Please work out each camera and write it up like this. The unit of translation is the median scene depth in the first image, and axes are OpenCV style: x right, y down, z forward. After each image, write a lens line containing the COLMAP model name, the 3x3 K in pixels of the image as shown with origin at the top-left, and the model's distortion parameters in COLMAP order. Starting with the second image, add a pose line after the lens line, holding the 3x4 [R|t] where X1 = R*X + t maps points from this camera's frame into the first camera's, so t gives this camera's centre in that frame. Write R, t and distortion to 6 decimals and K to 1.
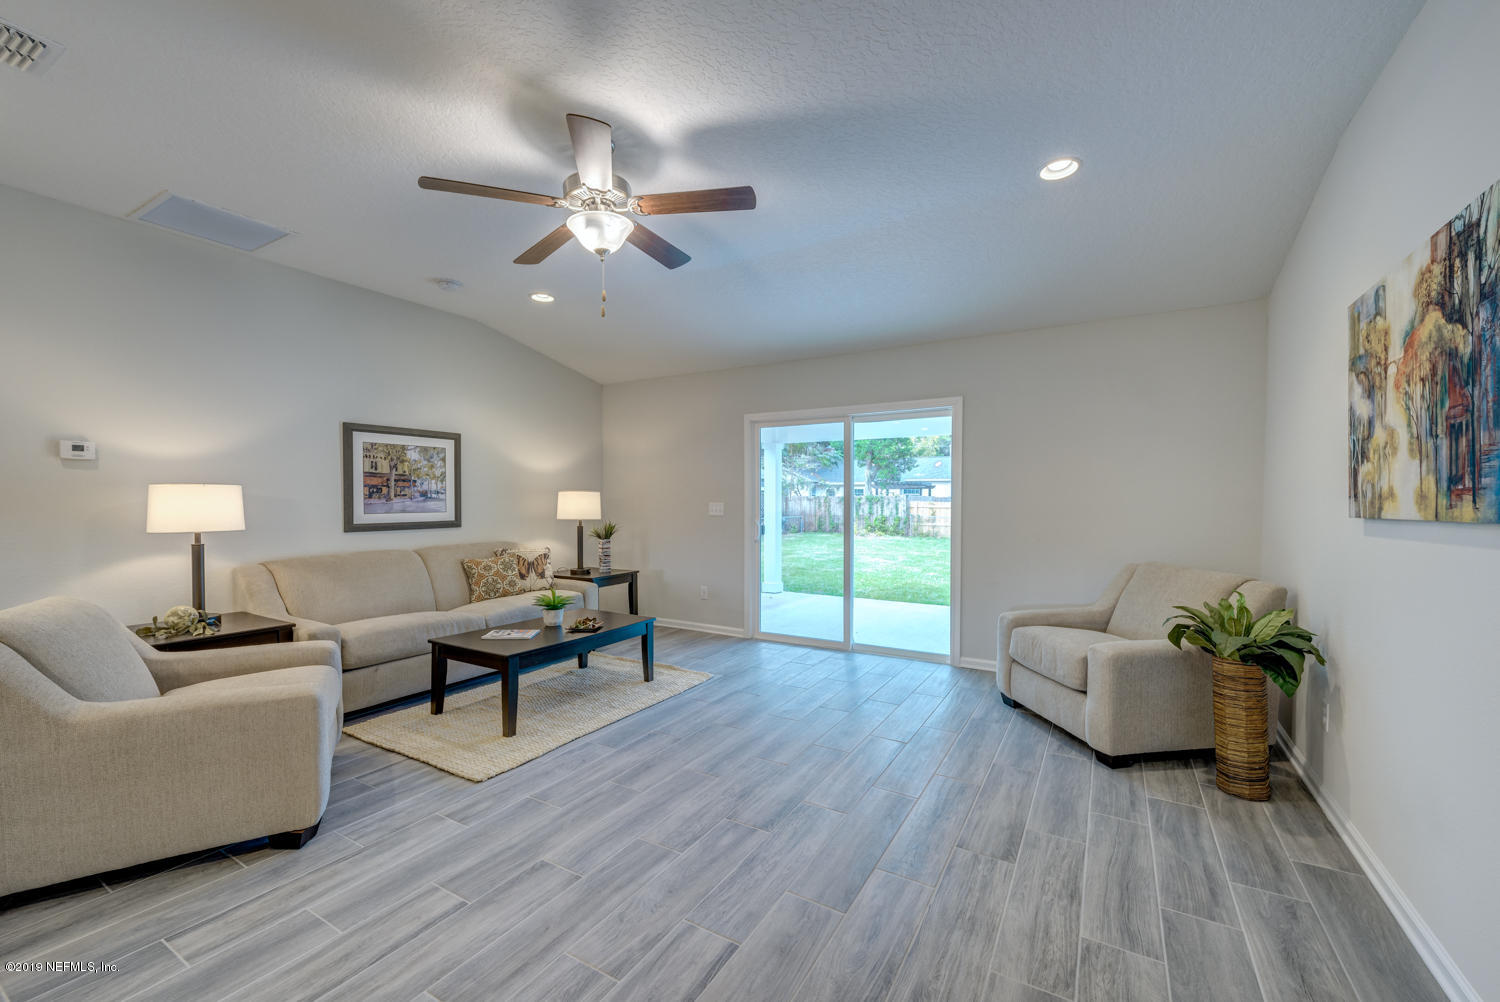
lens RADIAL K [[589.8, 0, 759.2], [0, 589.8, 509.2], [0, 0, 1]] dist [0.015452, -0.003983]
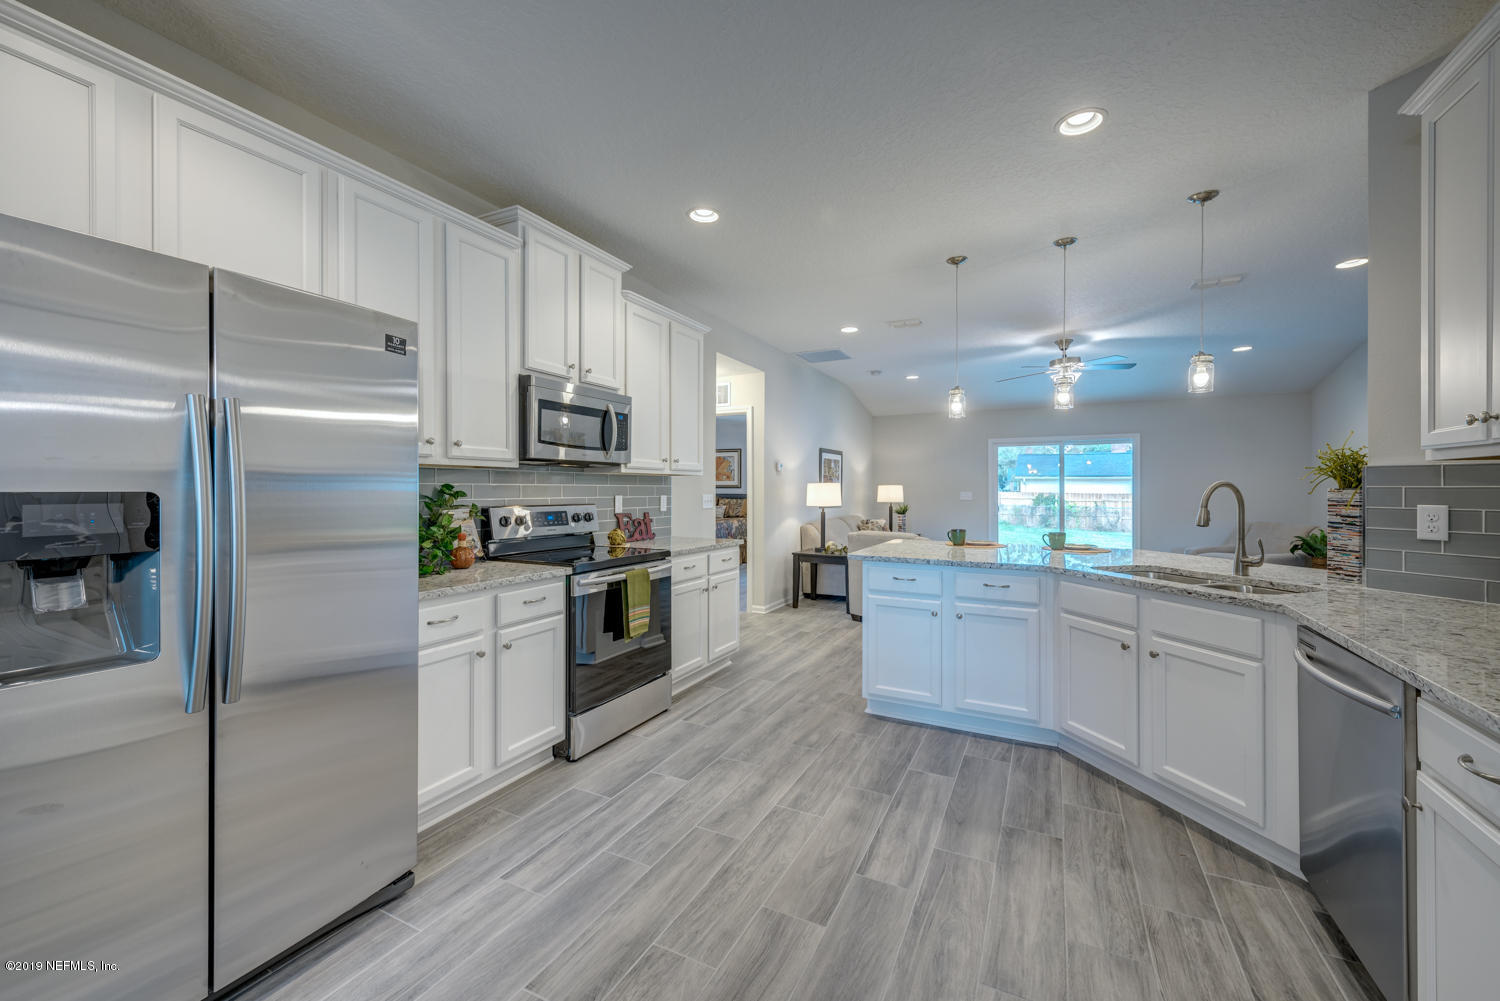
lens RADIAL K [[589.8, 0, 758.9], [0, 589.8, 487.9], [0, 0, 1]] dist [0.015452, -0.003983]
pose [[0.998204, -0.000134, 0.059909, -1.550893], [0.001206, 0.999840, -0.017869, 0.012741], [-0.059897, 0.017910, 0.998044, -1.213095]]
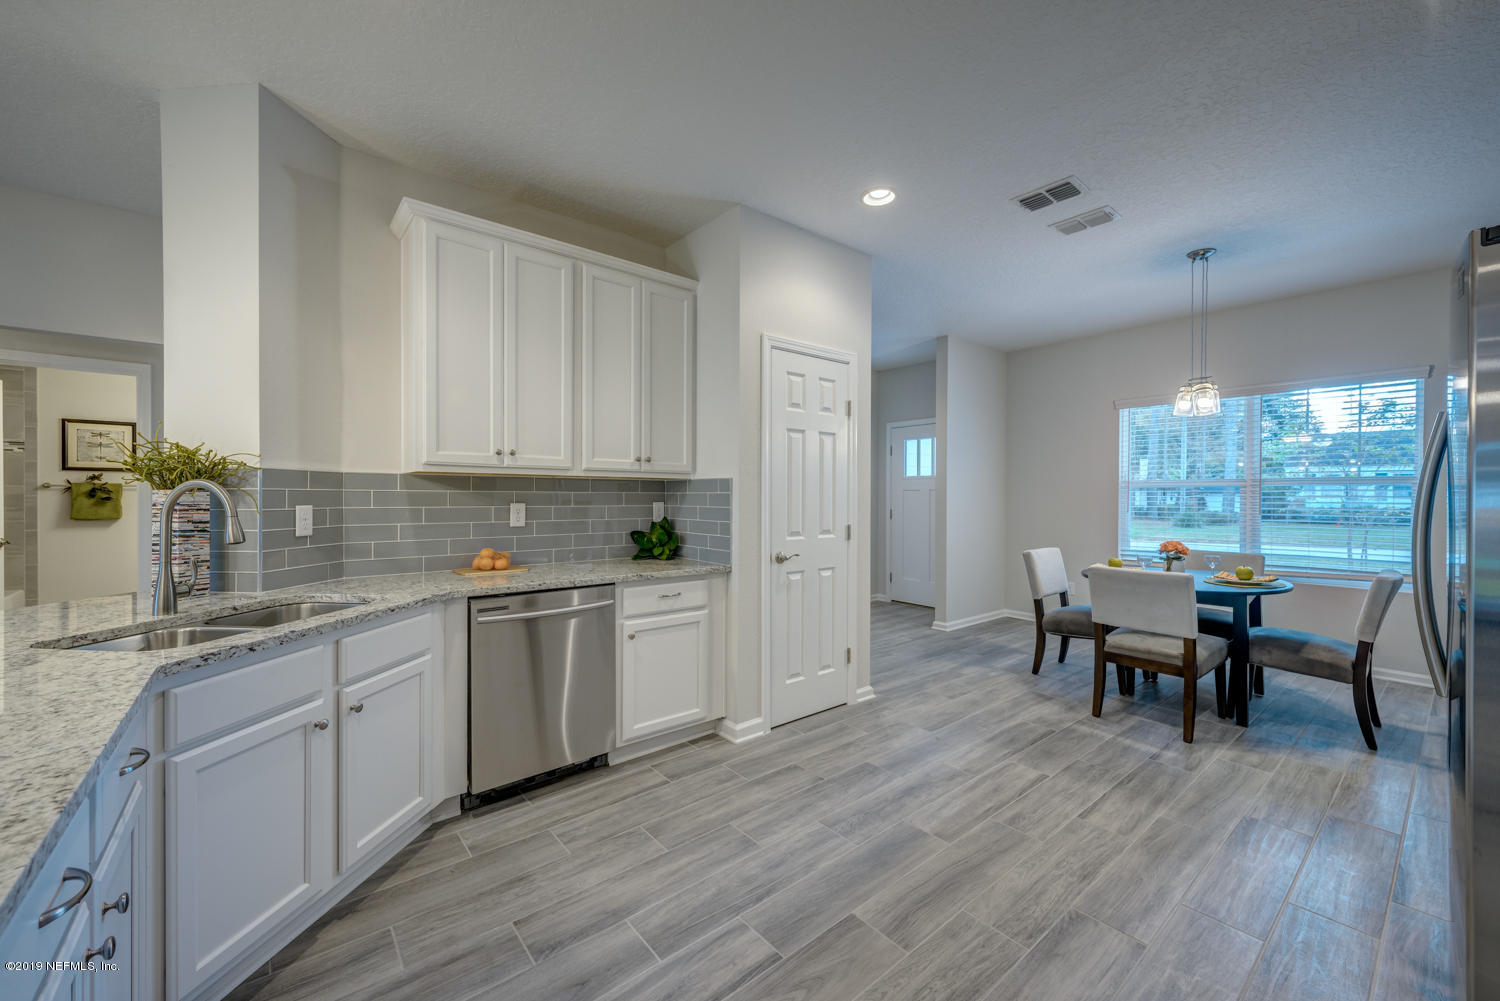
lens RADIAL K [[589.8, 0, 756.5], [0, 589.8, 498.8], [0, 0, 1]] dist [0.015452, -0.003983]
pose [[-0.938537, -0.006963, 0.345109, -1.568269], [0.000535, 0.999766, 0.021626, -0.006500], [-0.345179, 0.020481, -0.938313, 0.109505]]
